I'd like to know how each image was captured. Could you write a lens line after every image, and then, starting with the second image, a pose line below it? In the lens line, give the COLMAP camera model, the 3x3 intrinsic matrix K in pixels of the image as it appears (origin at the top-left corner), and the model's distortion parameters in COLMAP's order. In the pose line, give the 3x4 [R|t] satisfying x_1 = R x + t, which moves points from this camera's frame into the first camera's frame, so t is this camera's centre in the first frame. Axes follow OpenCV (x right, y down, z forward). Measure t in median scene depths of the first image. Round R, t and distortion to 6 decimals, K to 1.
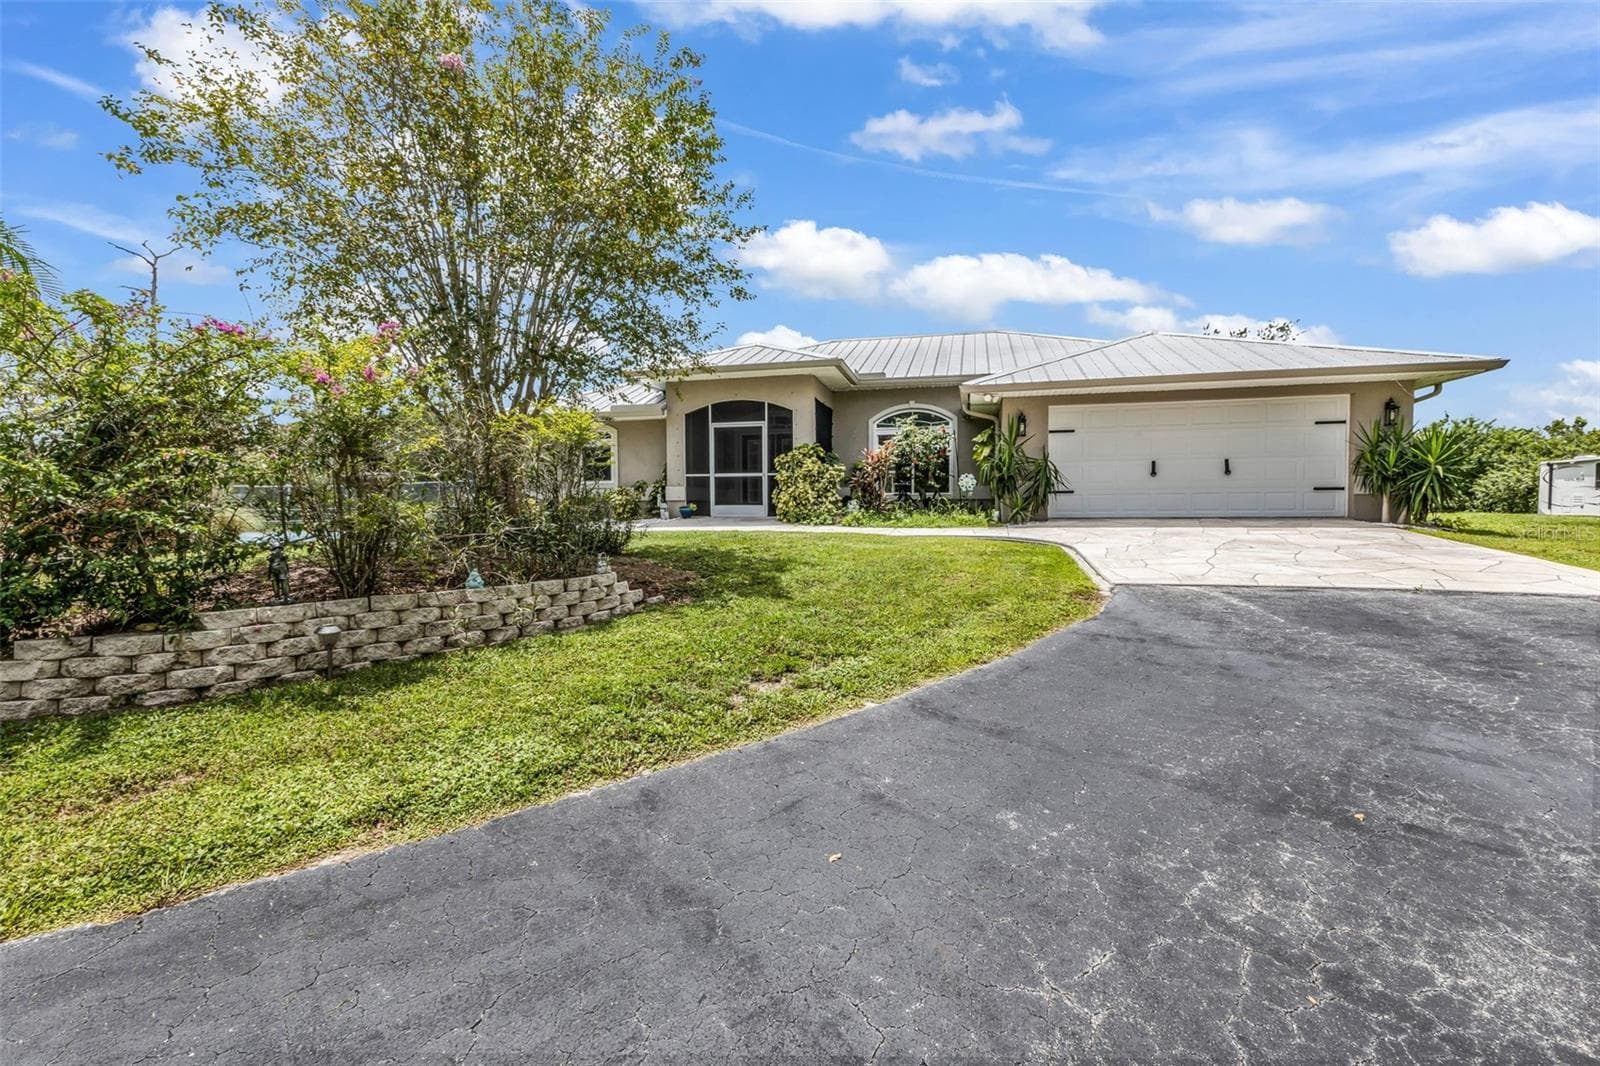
lens RADIAL K [[695.0, 0, 796.2], [0, 695.0, 529.4], [0, 0, 1]] dist [-0.000947, 0.011187]
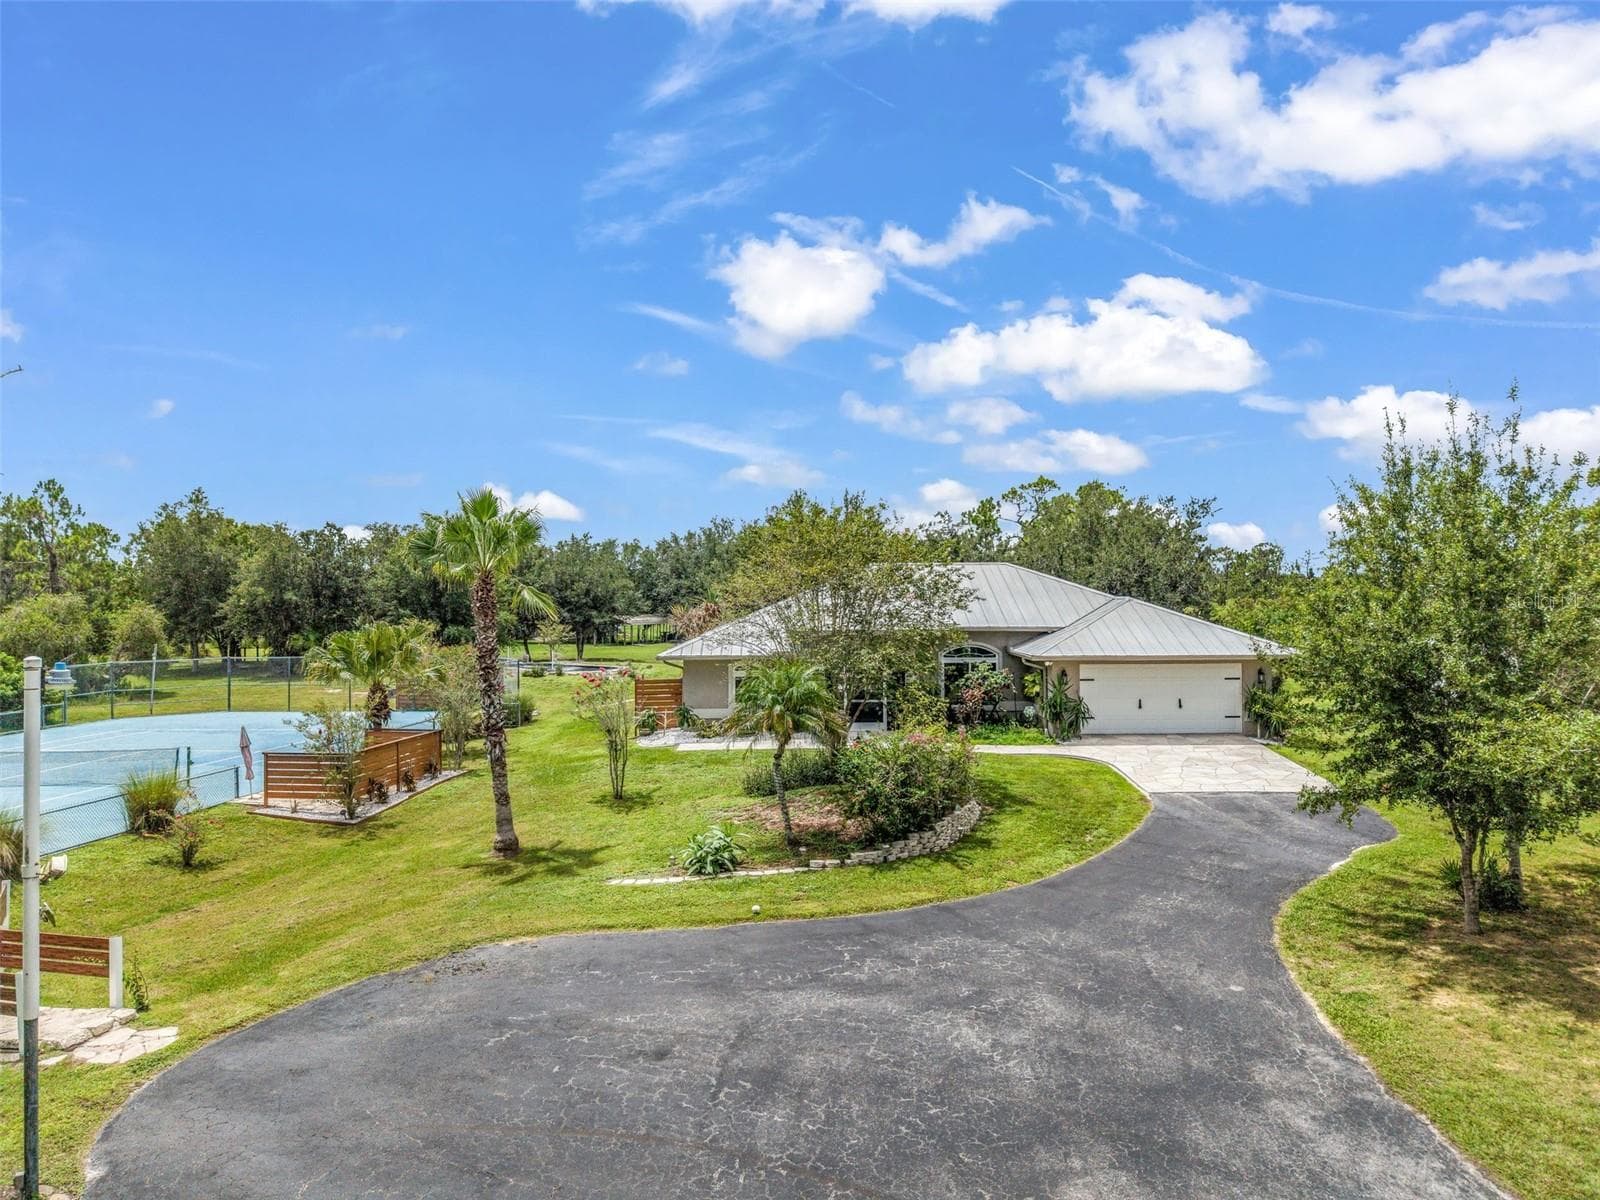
lens RADIAL K [[1071.1, 0, 780.0], [0, 1071.1, 606.2], [0, 0, 1]] dist [0.039466, -0.038616]
pose [[0.972385, -0.002081, 0.233374, -0.853653], [0.006595, 0.999806, -0.018563, -0.261105], [-0.233291, 0.019589, 0.972210, -1.206283]]
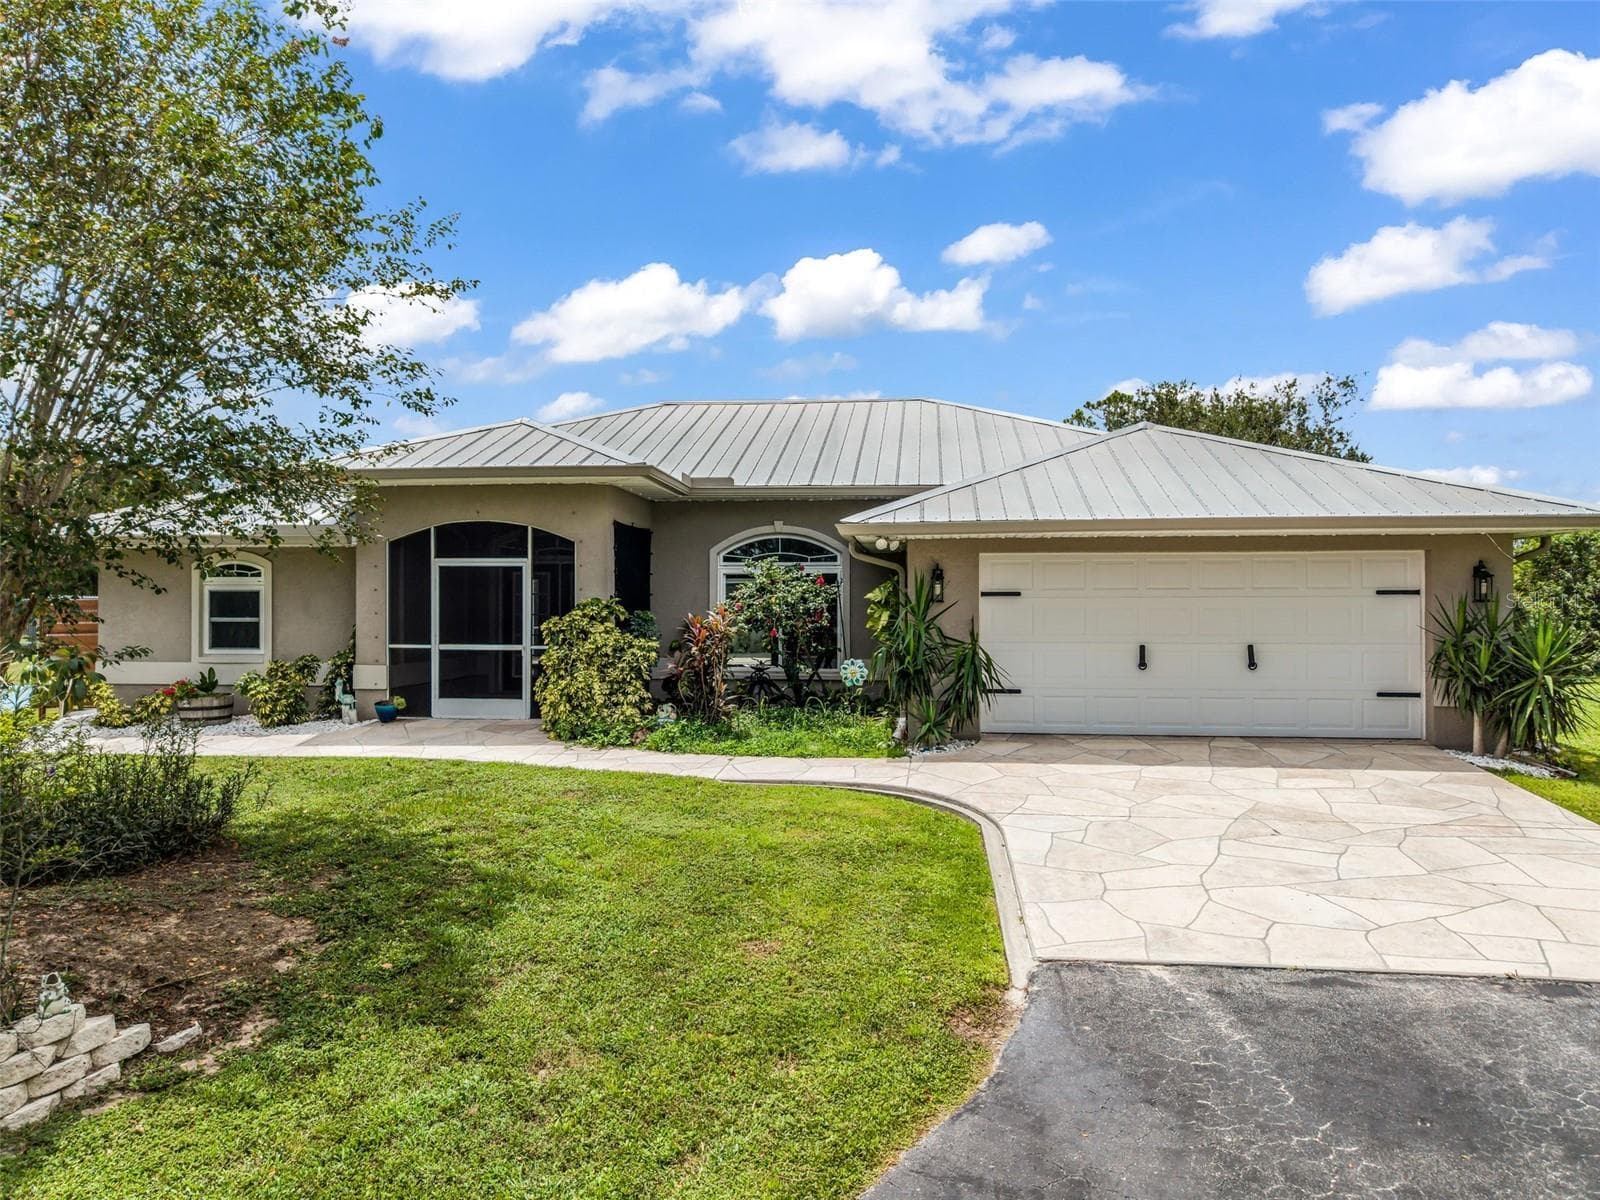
lens RADIAL K [[1071.6, 0, 794.0], [0, 1071.6, 597.1], [0, 0, 1]] dist [0.037893, -0.006876]
pose [[0.991886, 0.007292, 0.126919, 0.072291], [-0.002753, 0.999352, -0.035900, -0.099677], [-0.127099, 0.035259, 0.991263, 0.064109]]
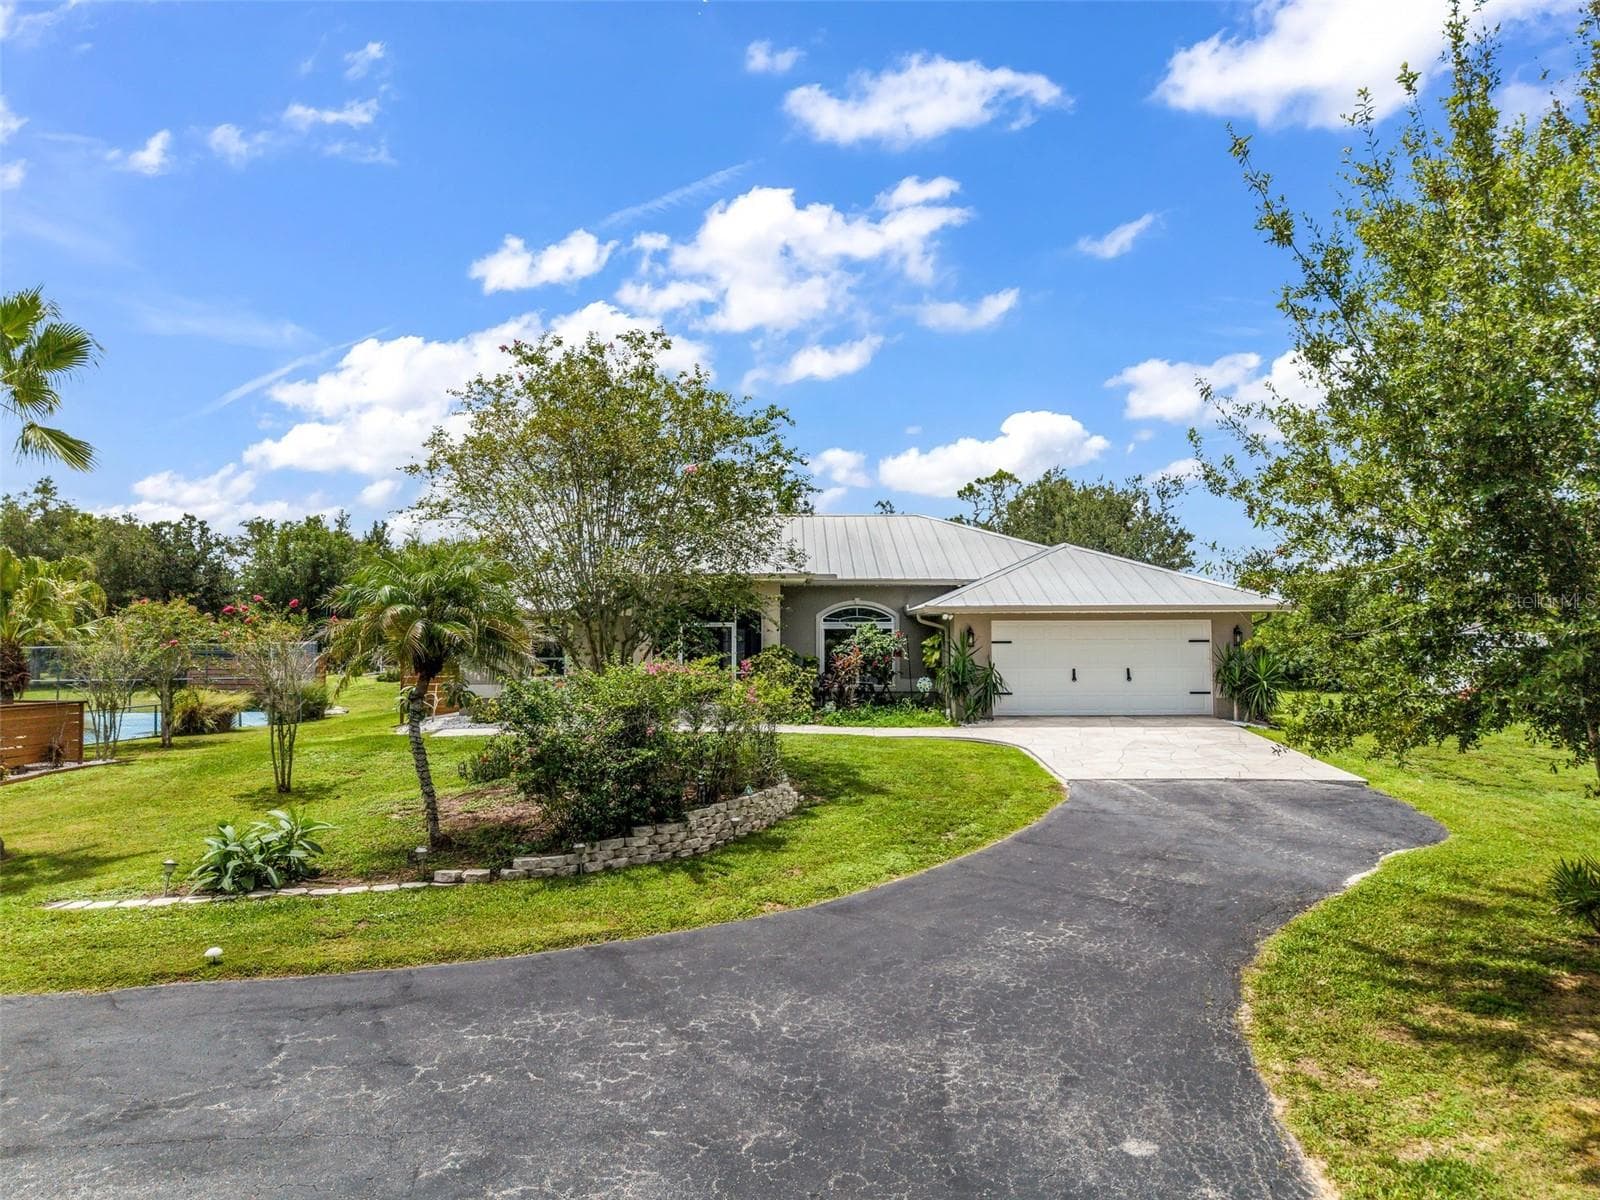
lens RADIAL K [[1071.1, 0, 780.0], [0, 1071.1, 606.2], [0, 0, 1]] dist [0.039466, -0.038616]
pose [[0.970810, 0.010424, 0.239624, -0.407005], [0.004569, 0.998070, -0.061925, -0.087934], [-0.239807, 0.061212, 0.968889, -0.657301]]
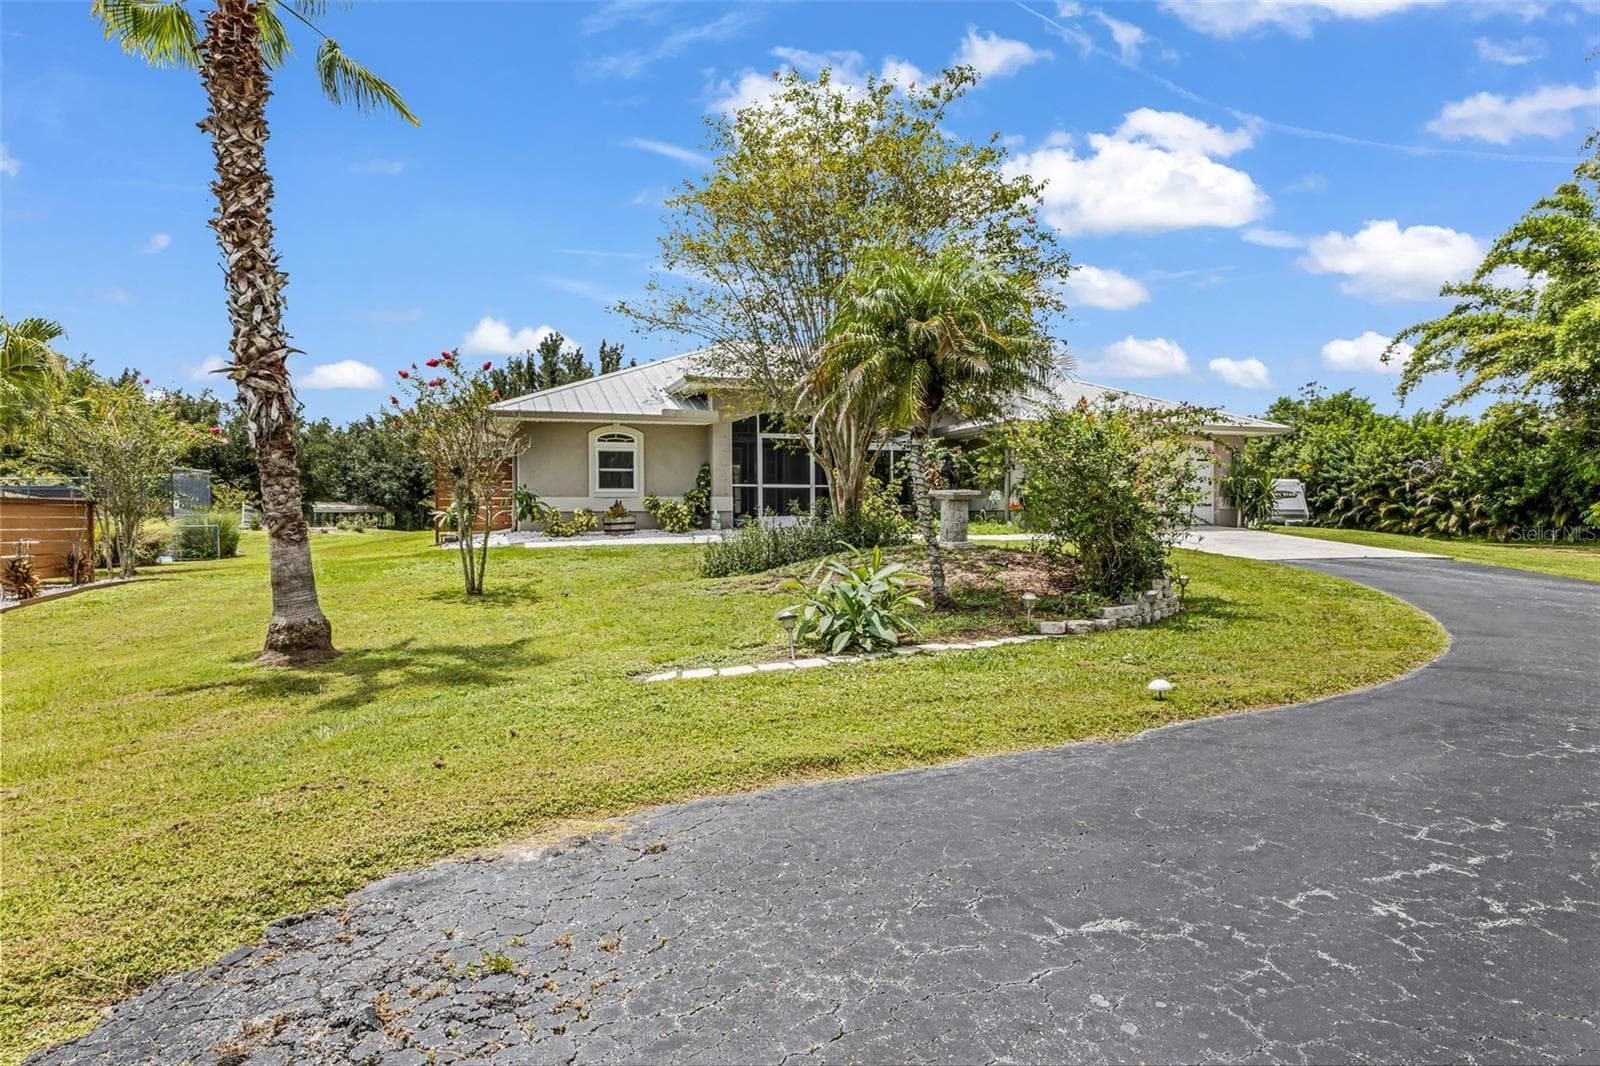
lens RADIAL K [[959.0, 0, 792.1], [0, 959.0, 533.5], [0, 0, 1]] dist [-0.003930, -0.001192]
pose [[0.836133, -0.007081, 0.548480, -0.948577], [0.017741, 0.999743, -0.014138, 0.013251], [-0.548239, 0.021552, 0.836044, -0.206805]]
